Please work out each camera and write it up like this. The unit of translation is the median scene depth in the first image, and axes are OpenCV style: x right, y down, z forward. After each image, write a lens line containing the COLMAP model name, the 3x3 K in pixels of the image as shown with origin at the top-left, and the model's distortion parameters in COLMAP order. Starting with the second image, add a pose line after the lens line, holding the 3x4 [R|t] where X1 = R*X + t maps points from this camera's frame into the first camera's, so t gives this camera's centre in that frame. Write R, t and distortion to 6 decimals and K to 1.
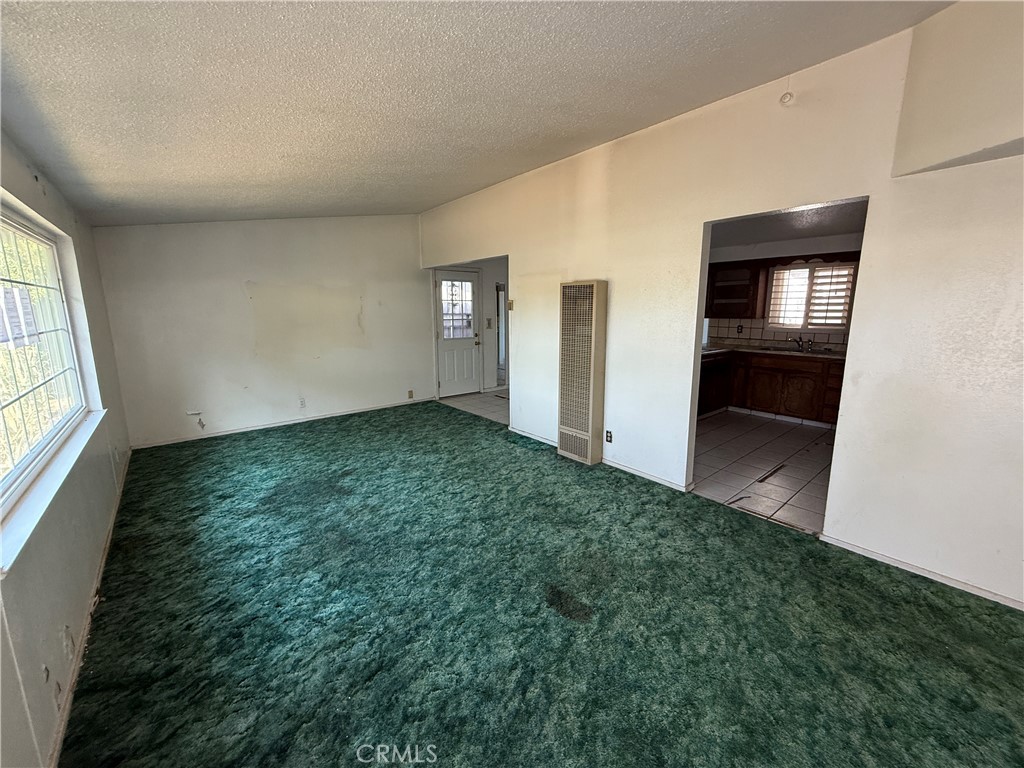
lens RADIAL K [[411.4, 0, 505.5], [0, 411.4, 380.9], [0, 0, 1]] dist [0.001532, -0.000324]
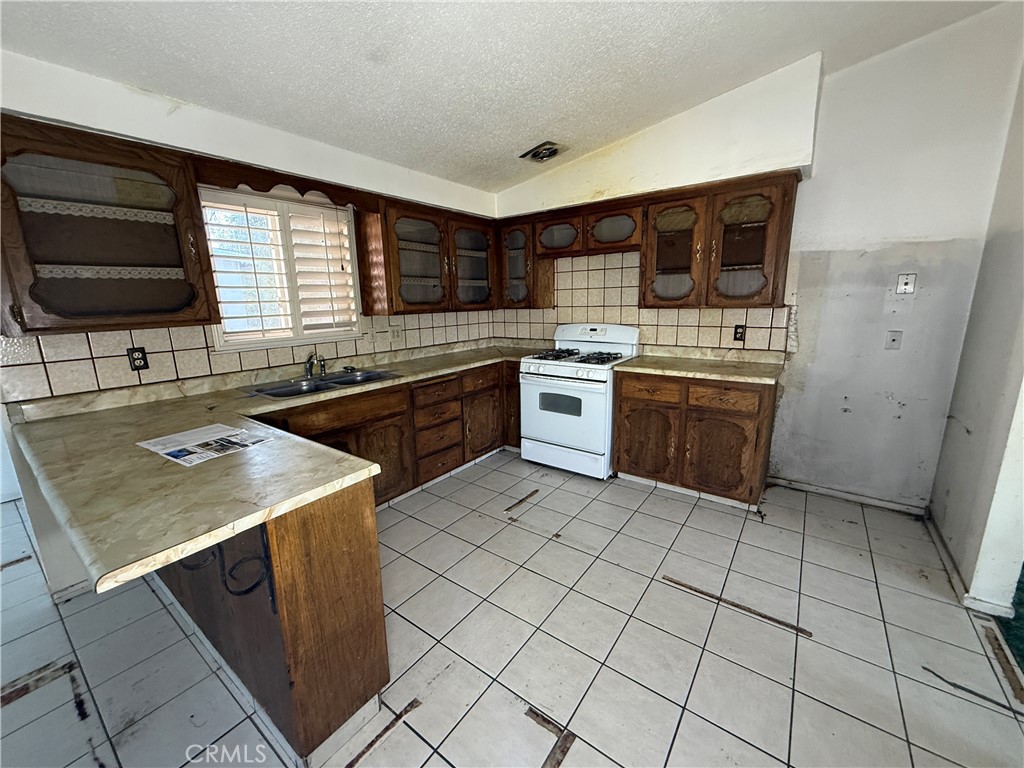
lens RADIAL K [[411.4, 0, 507.1], [0, 411.4, 382.0], [0, 0, 1]] dist [0.001532, -0.000324]
pose [[-0.241705, -0.193589, 0.950843, 0.195495], [0.188903, 0.951762, 0.241795, -0.158269], [-0.951785, 0.238060, -0.193476, 0.930088]]
